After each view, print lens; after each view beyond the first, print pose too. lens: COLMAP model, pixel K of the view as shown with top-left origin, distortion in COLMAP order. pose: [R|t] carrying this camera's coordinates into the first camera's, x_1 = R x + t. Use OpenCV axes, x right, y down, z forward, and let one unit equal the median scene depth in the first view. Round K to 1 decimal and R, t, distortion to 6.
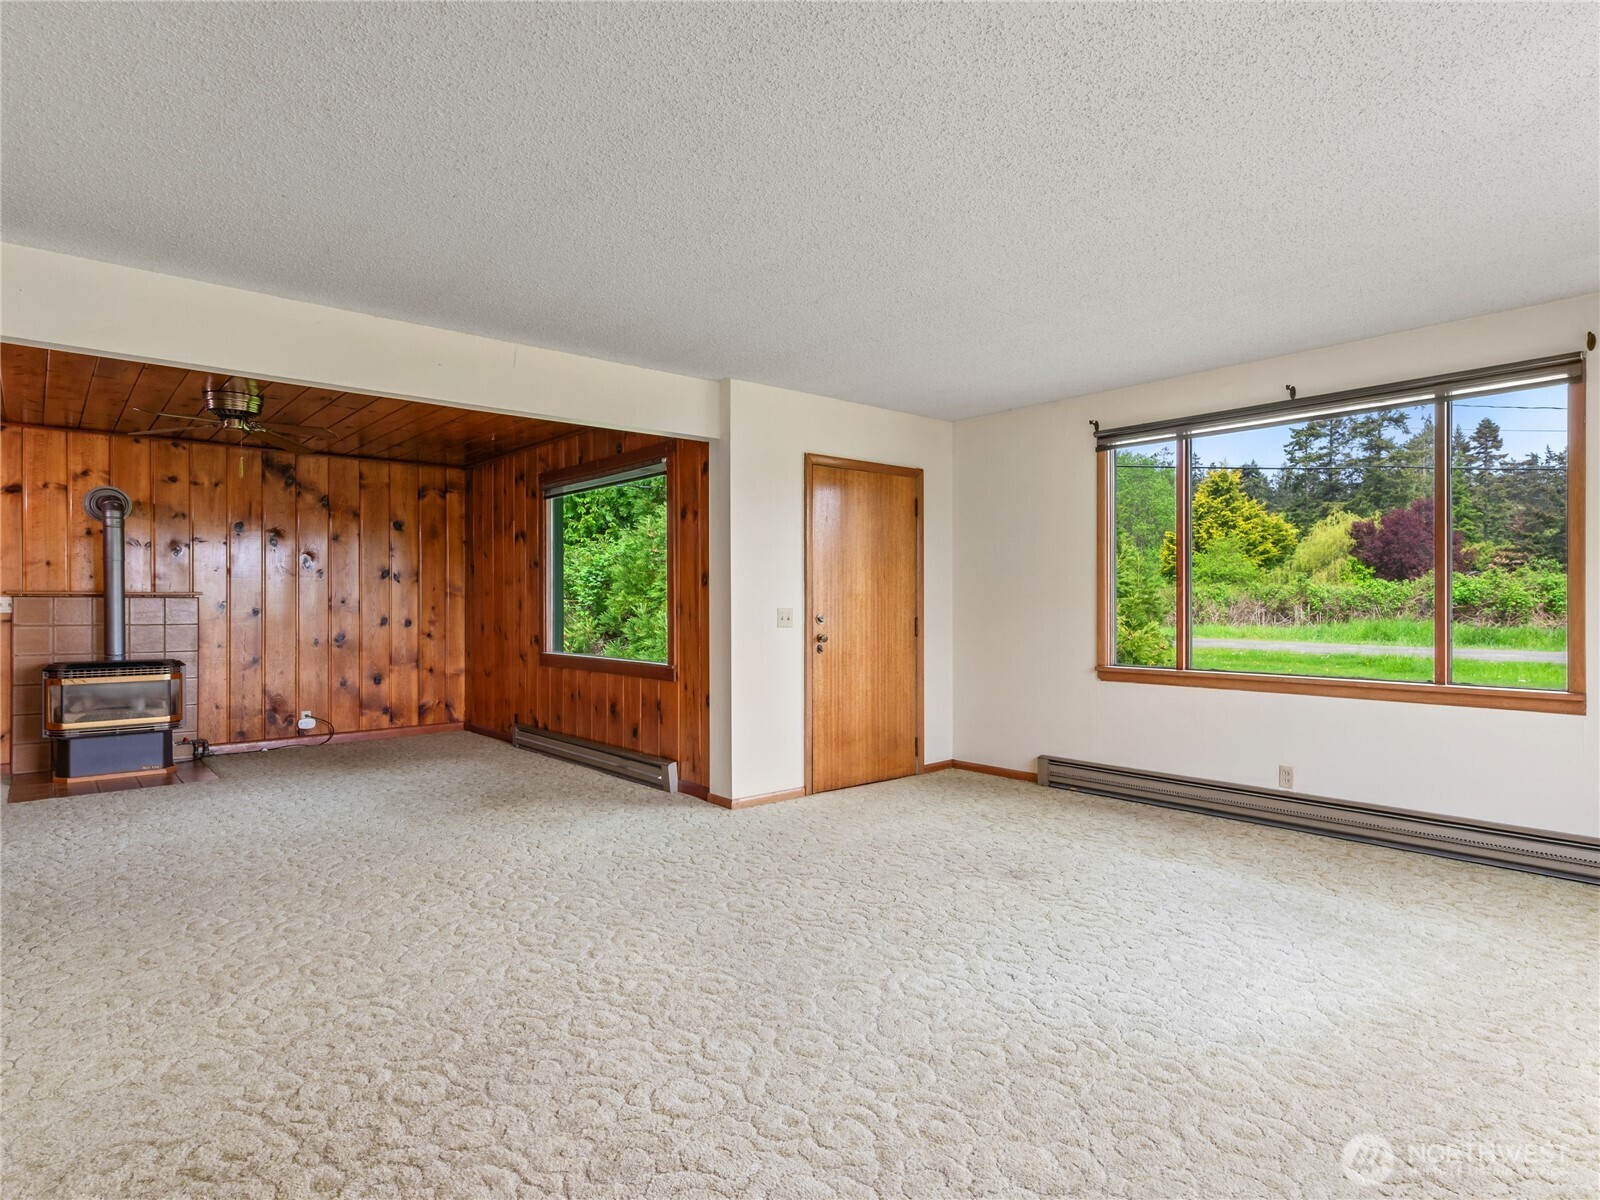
lens RADIAL K [[886.9, 0, 800.0], [0, 886.9, 600.0], [0, 0, 1]] dist [0.001738, 0.000205]
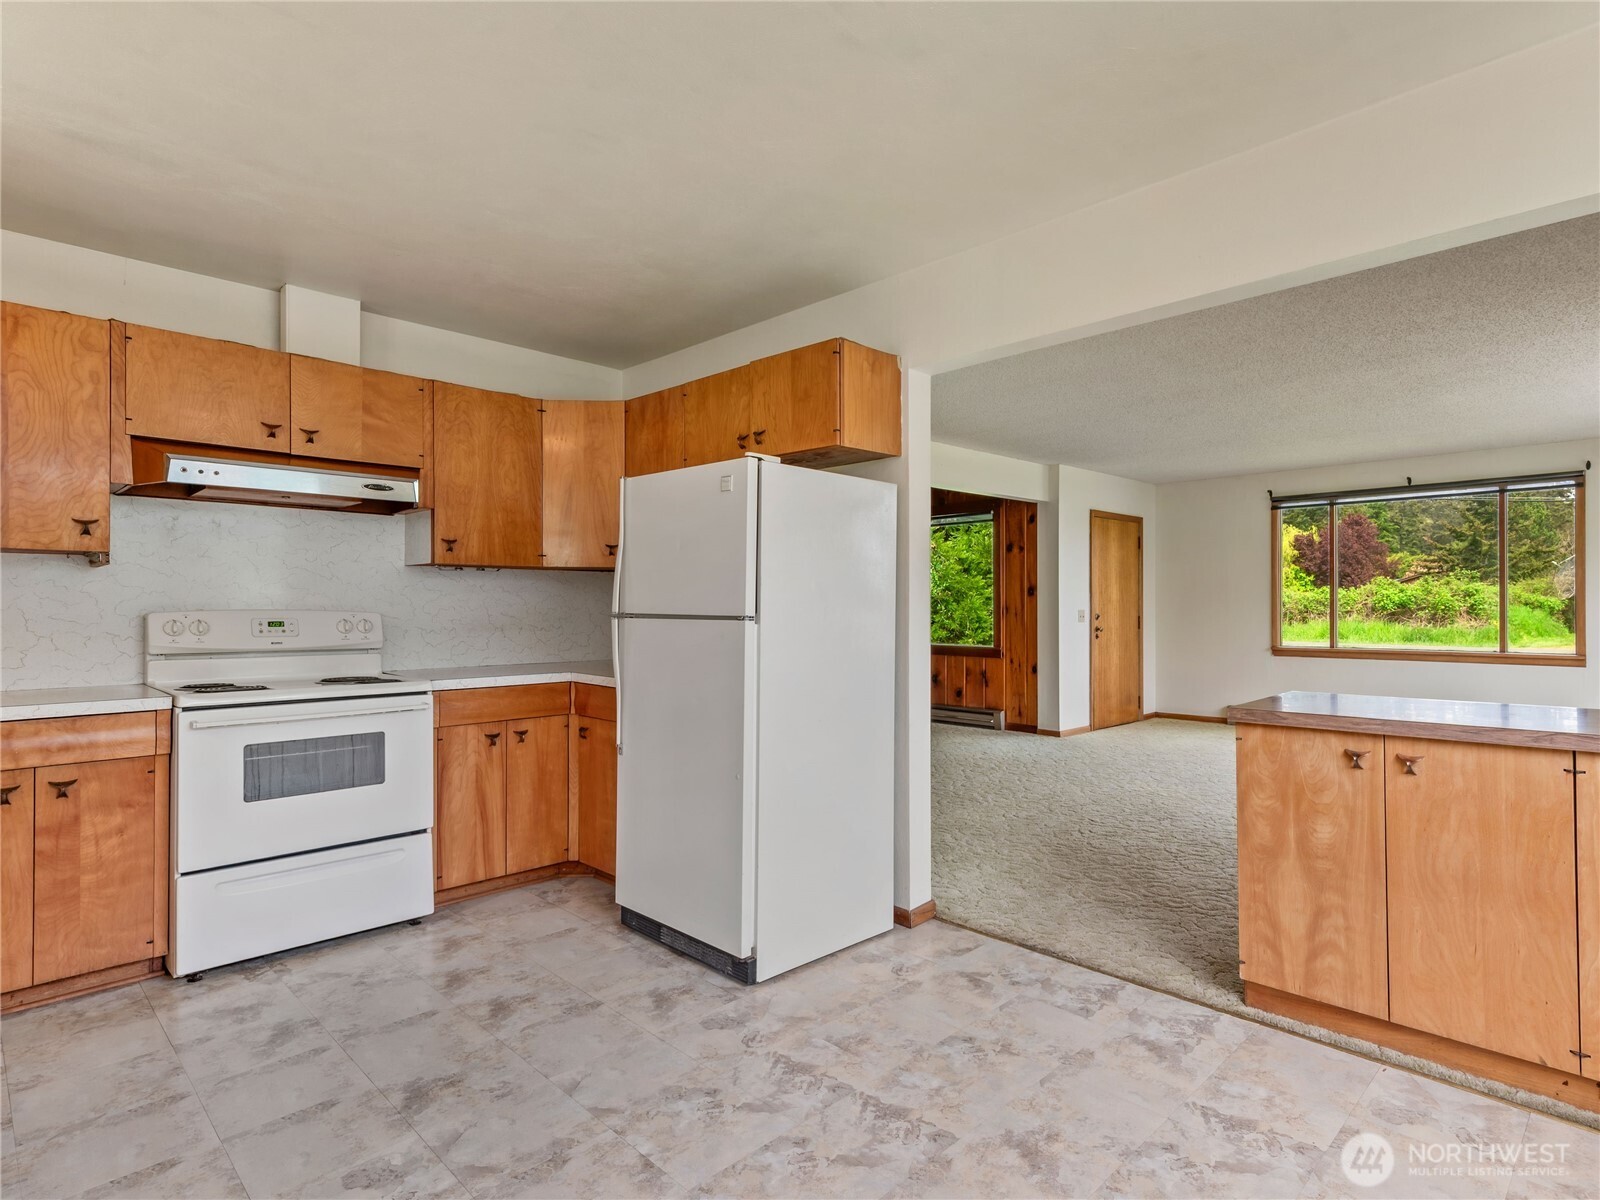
lens RADIAL K [[849.8, 0, 841.7], [0, 849.8, 604.9], [0, 0, 1]] dist [0.004880, 0.001473]
pose [[0.996819, -0.000174, 0.079694, -0.515740], [0.000125, 1.000000, 0.000618, -0.000138], [-0.079694, -0.000607, 0.996819, -0.418832]]
